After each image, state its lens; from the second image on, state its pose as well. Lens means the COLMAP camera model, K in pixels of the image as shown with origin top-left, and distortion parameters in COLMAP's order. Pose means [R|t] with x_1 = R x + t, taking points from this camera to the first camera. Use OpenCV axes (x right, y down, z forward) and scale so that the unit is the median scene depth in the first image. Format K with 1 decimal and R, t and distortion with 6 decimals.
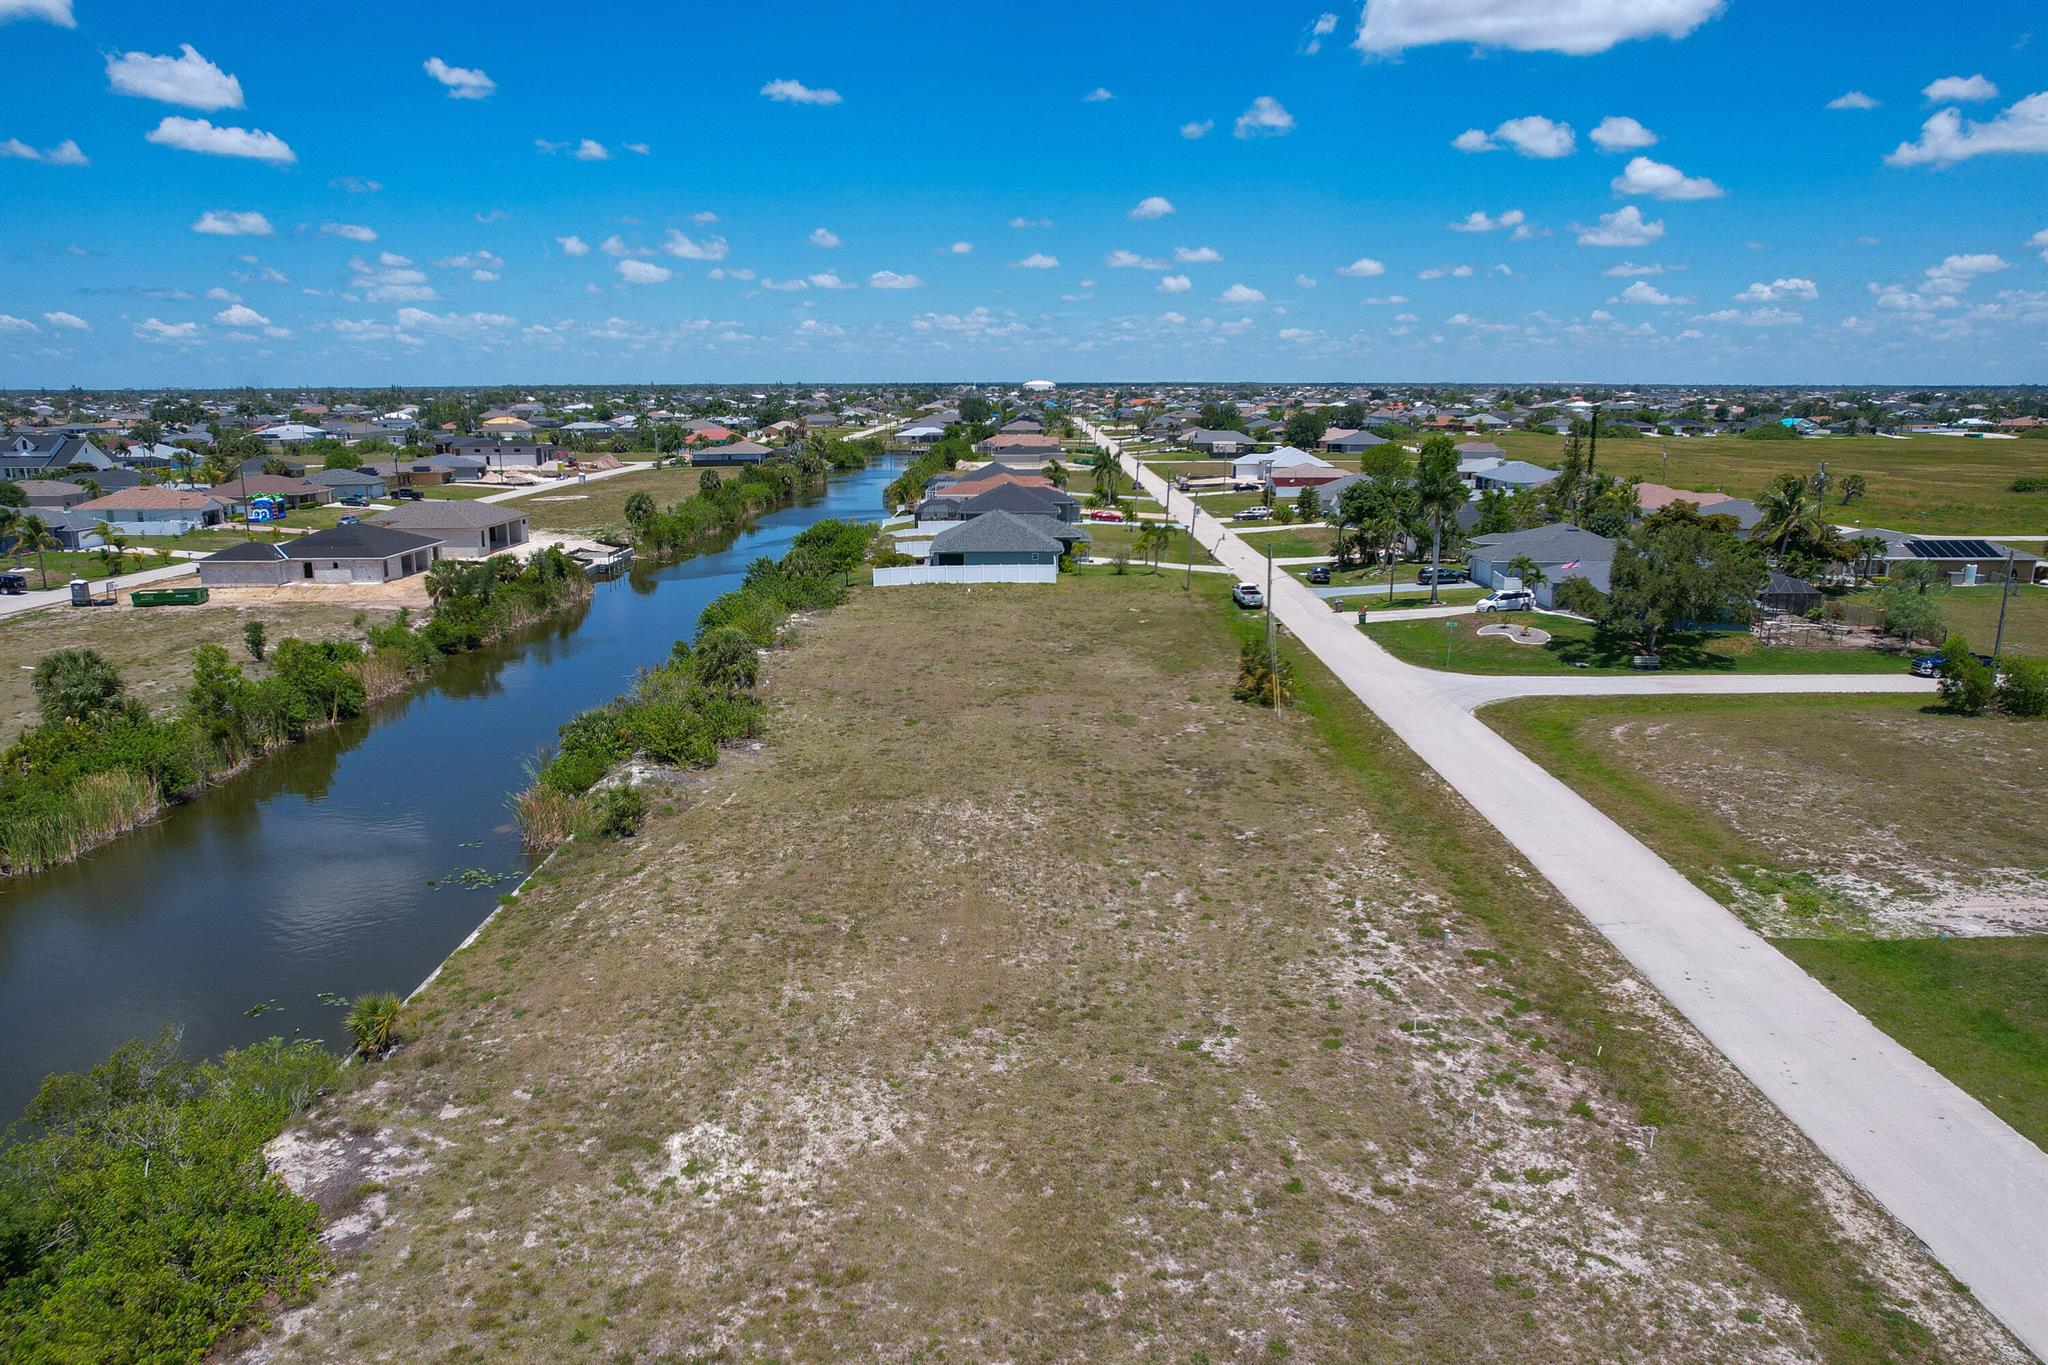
lens RADIAL K [[1405.8, 0, 1011.3], [0, 1405.8, 701.4], [0, 0, 1]] dist [-0.071377, 0.061390]
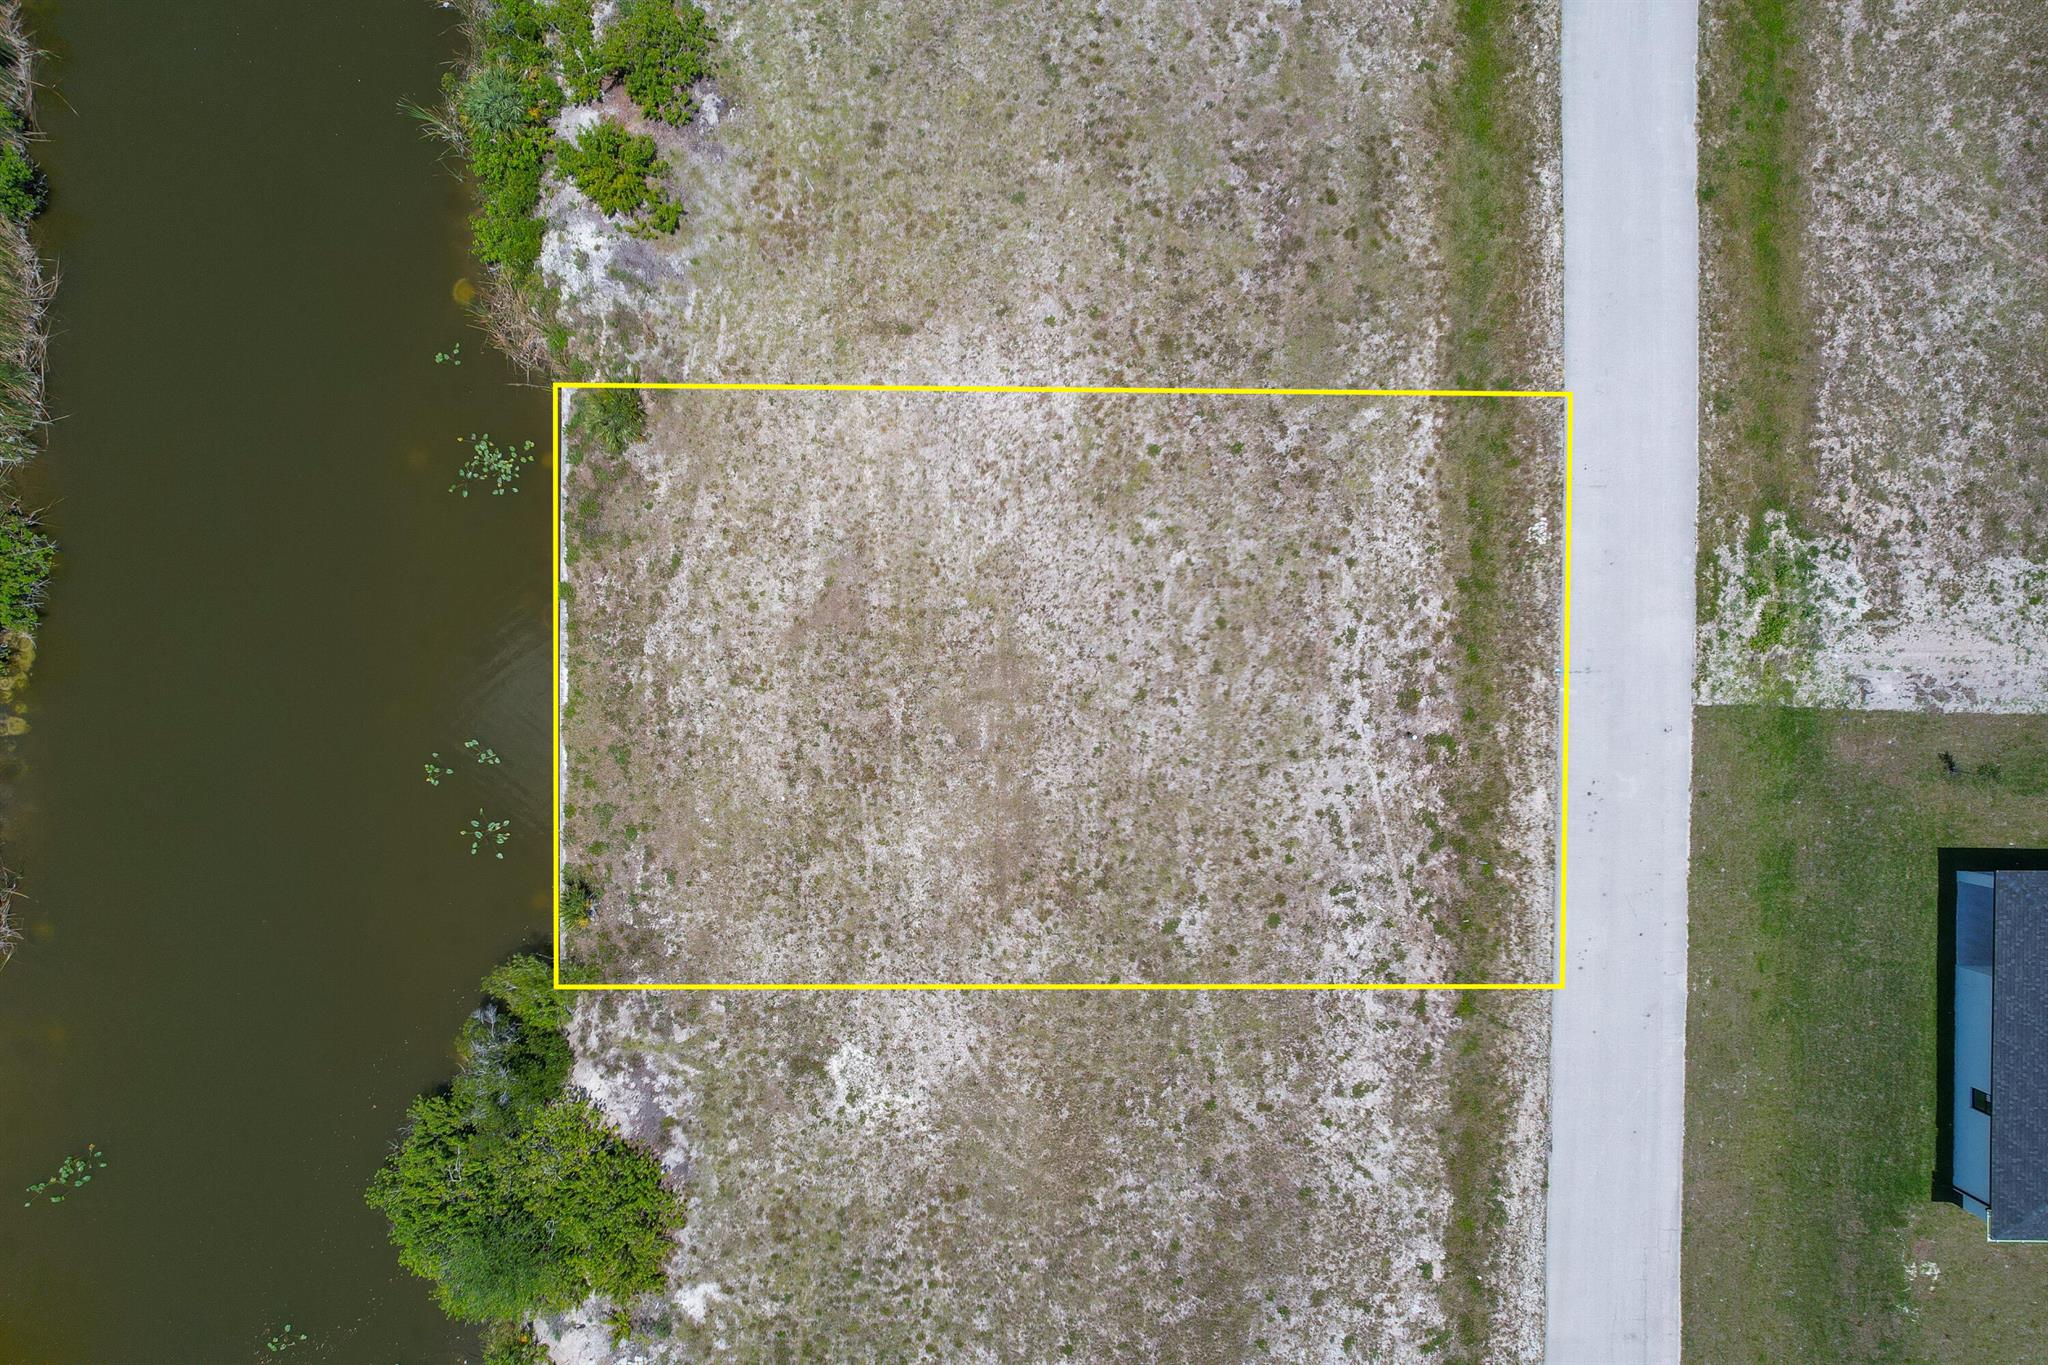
lens RADIAL K [[1405.8, 0, 1043.8], [0, 1405.8, 685.0], [0, 0, 1]] dist [-0.071377, 0.061390]
pose [[0.999986, -0.005244, -0.000843, 0.003751], [0.001946, 0.213969, 0.976839, -1.187545], [-0.004942, -0.976826, 0.213976, 0.951561]]
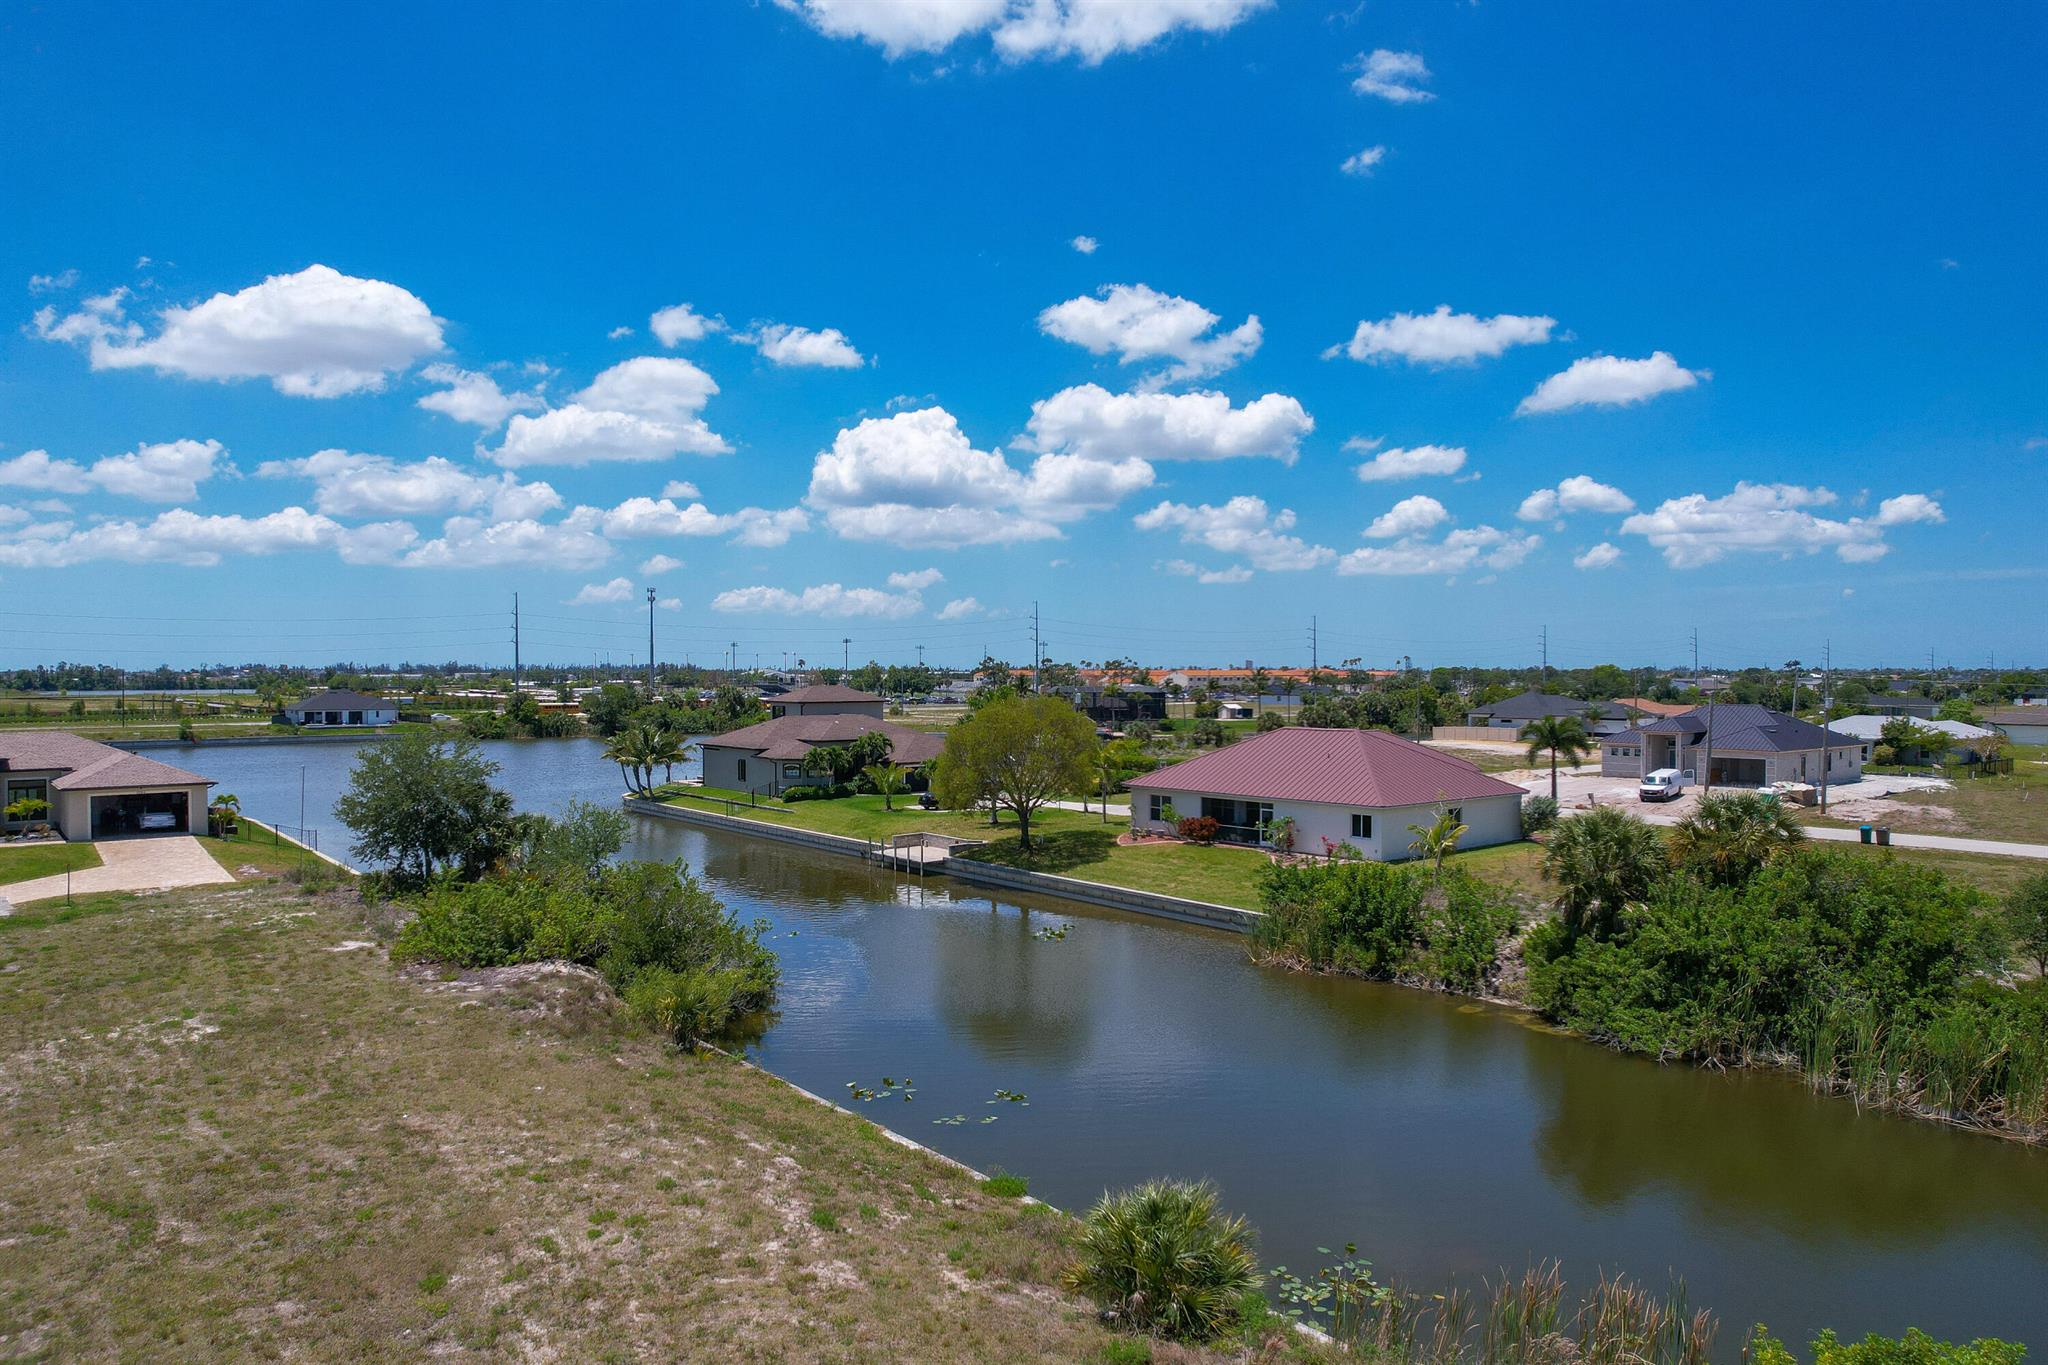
lens RADIAL K [[1405.8, 0, 1015.6], [0, 1405.8, 704.5], [0, 0, 1]] dist [-0.071377, 0.061390]
pose [[-0.780831, 0.017709, -0.624492, -0.064160], [-0.136979, 0.970422, 0.198791, -0.178039], [0.609541, 0.240764, -0.755309, 1.825080]]
